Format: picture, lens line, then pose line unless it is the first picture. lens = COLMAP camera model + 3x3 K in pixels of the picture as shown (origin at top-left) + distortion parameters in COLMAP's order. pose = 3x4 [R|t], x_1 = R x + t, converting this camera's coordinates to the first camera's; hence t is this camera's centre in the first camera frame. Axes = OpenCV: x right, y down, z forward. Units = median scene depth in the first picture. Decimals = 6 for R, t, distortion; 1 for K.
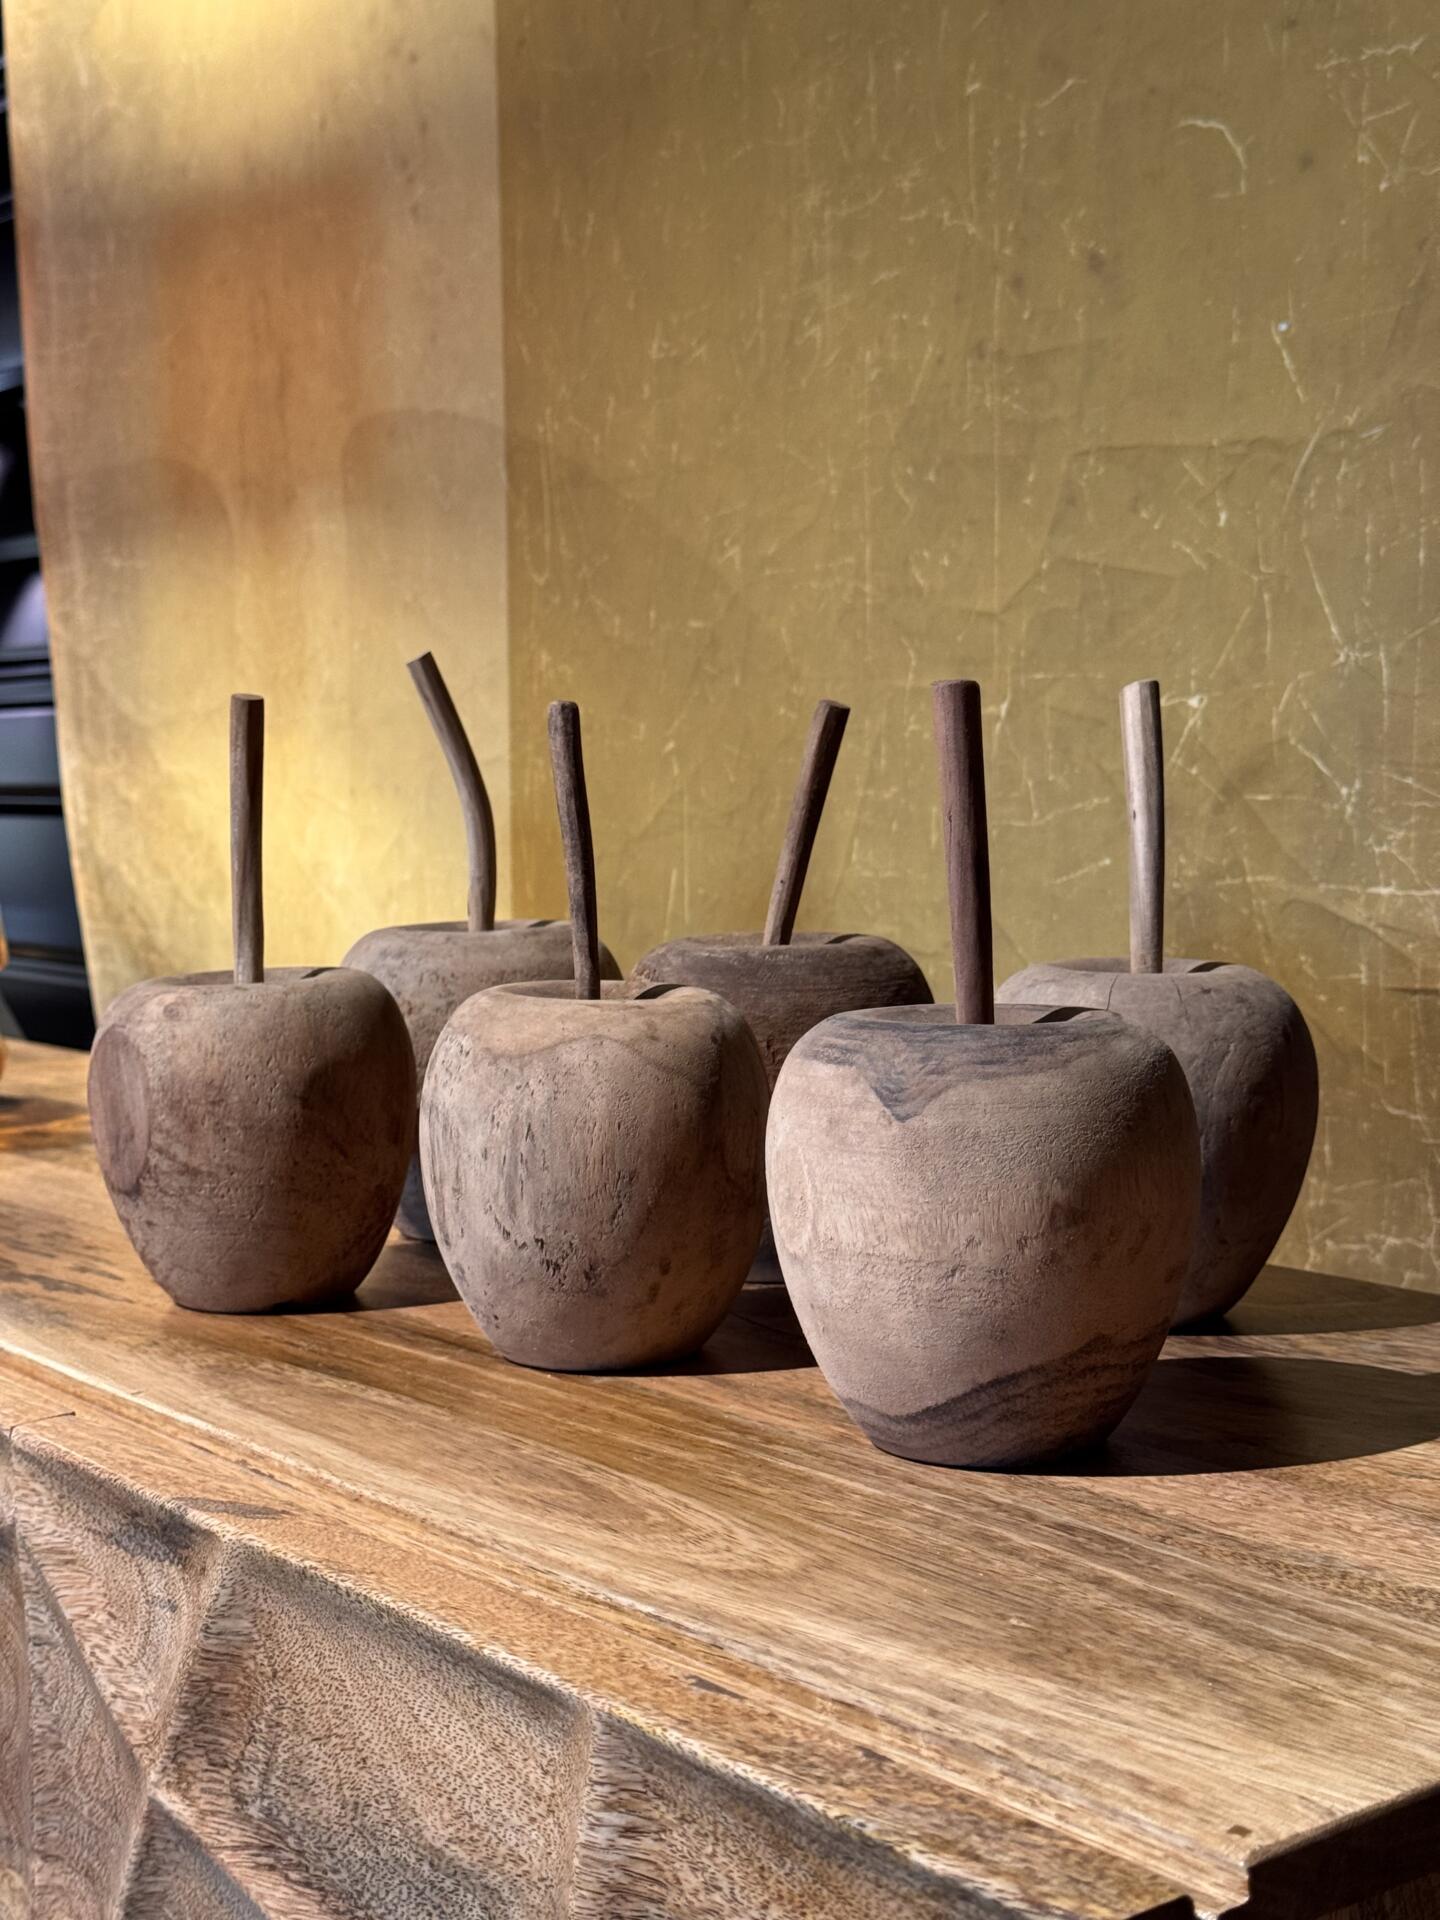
lens RADIAL K [[2763.3, 0, 718.8], [0, 2763.3, 959.8], [0, 0, 1]] dist [0.122350, 0.000000]
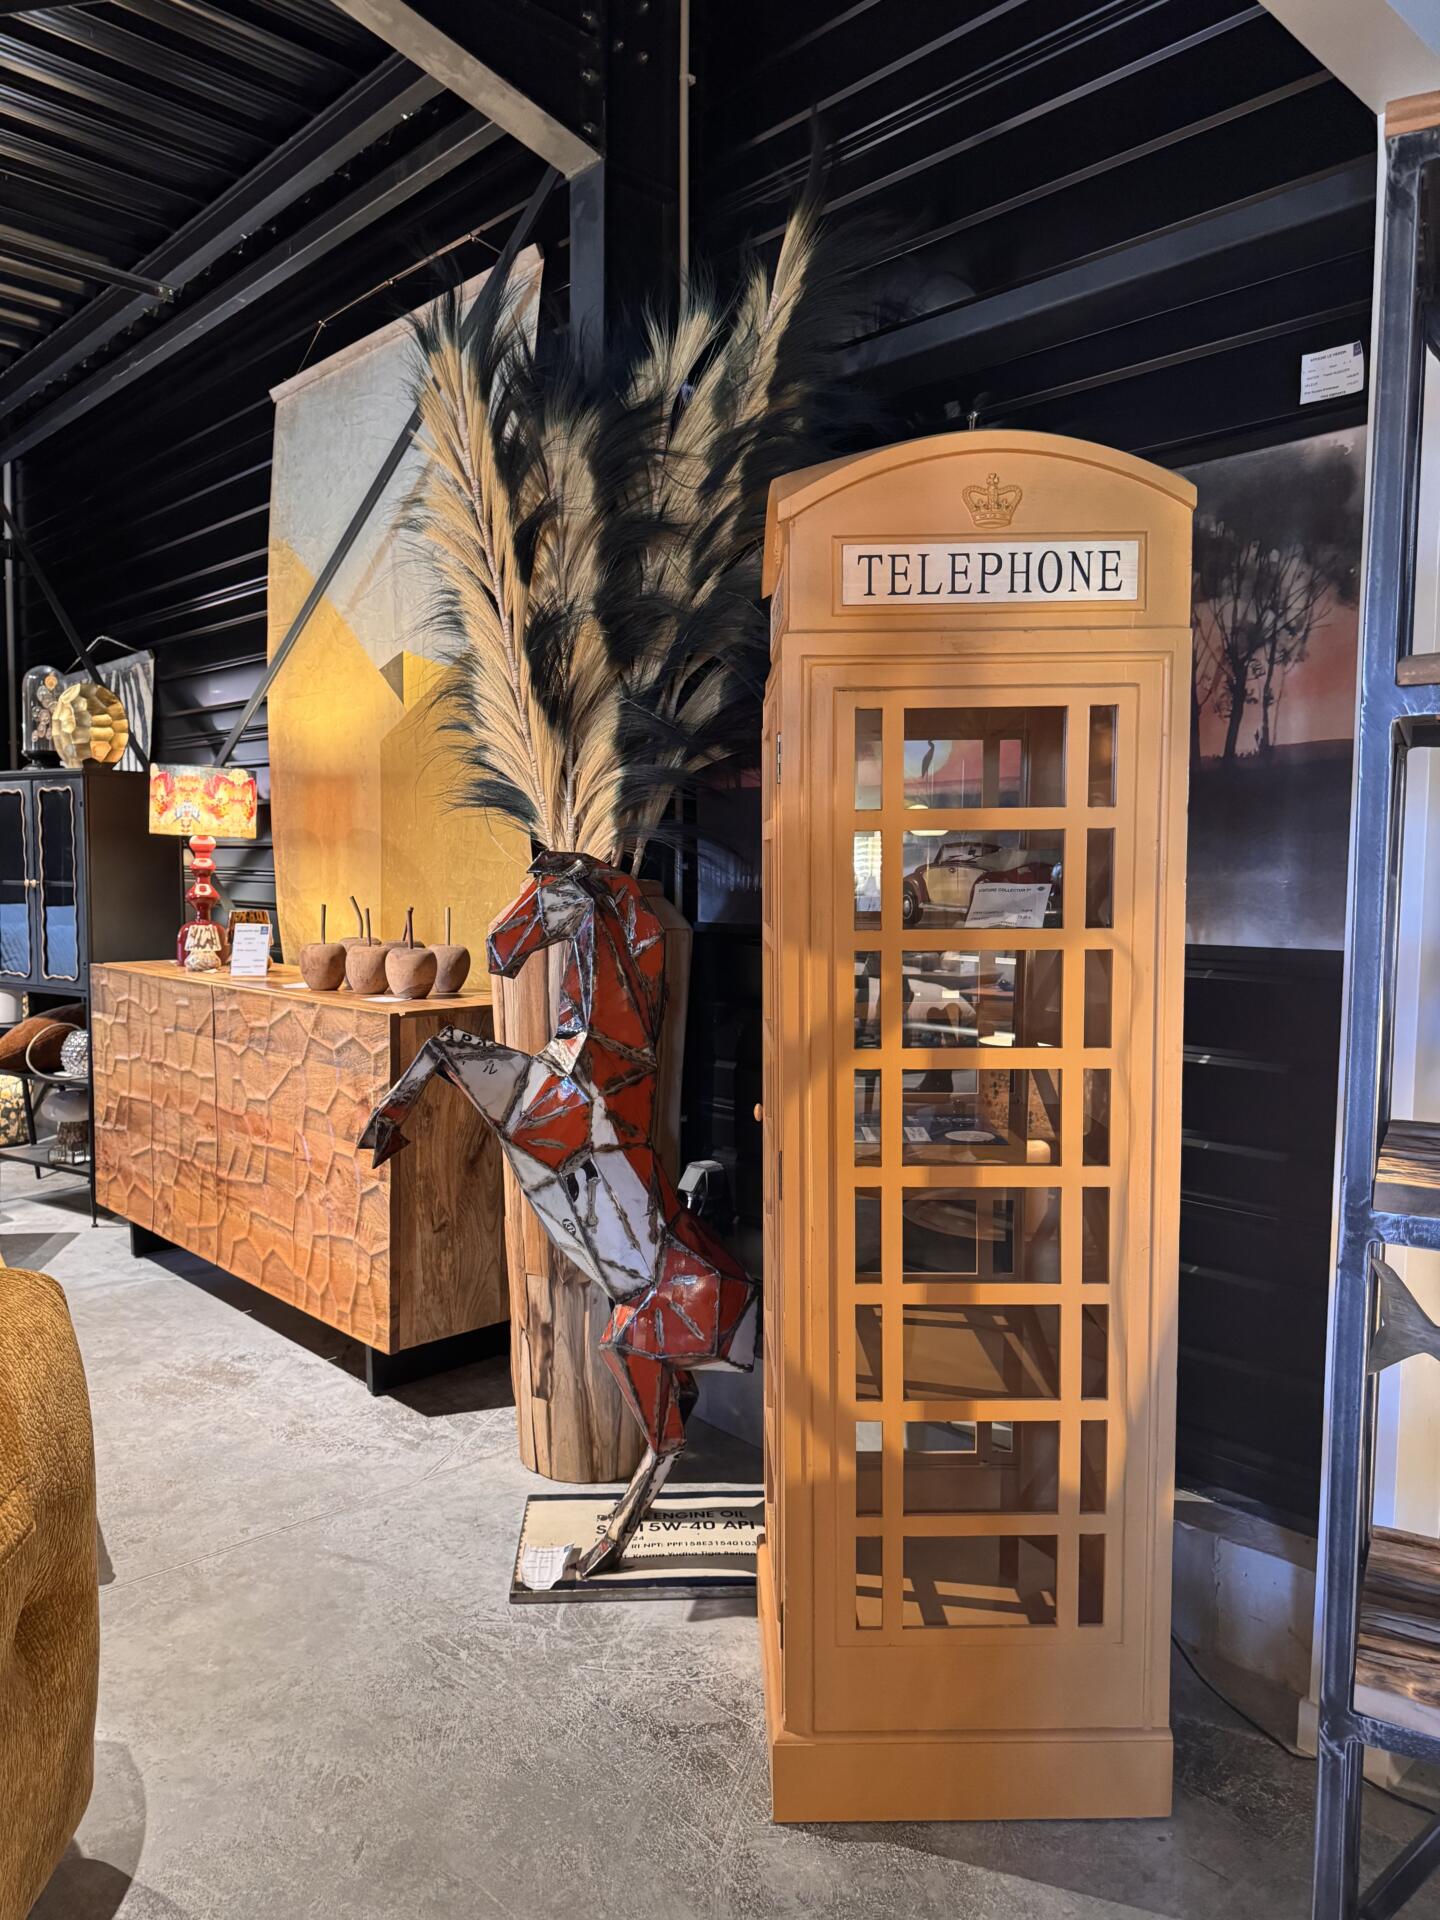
lens RADIAL K [[1375.4, 0, 723.1], [0, 1375.4, 962.9], [0, 0, 1]] dist [0.063318, -0.059772]
pose [[0.992937, 0.028047, 0.115281, 0.391387], [-0.027442, 0.999600, -0.006839, 0.045093], [-0.115426, 0.003627, 0.993309, -2.337231]]
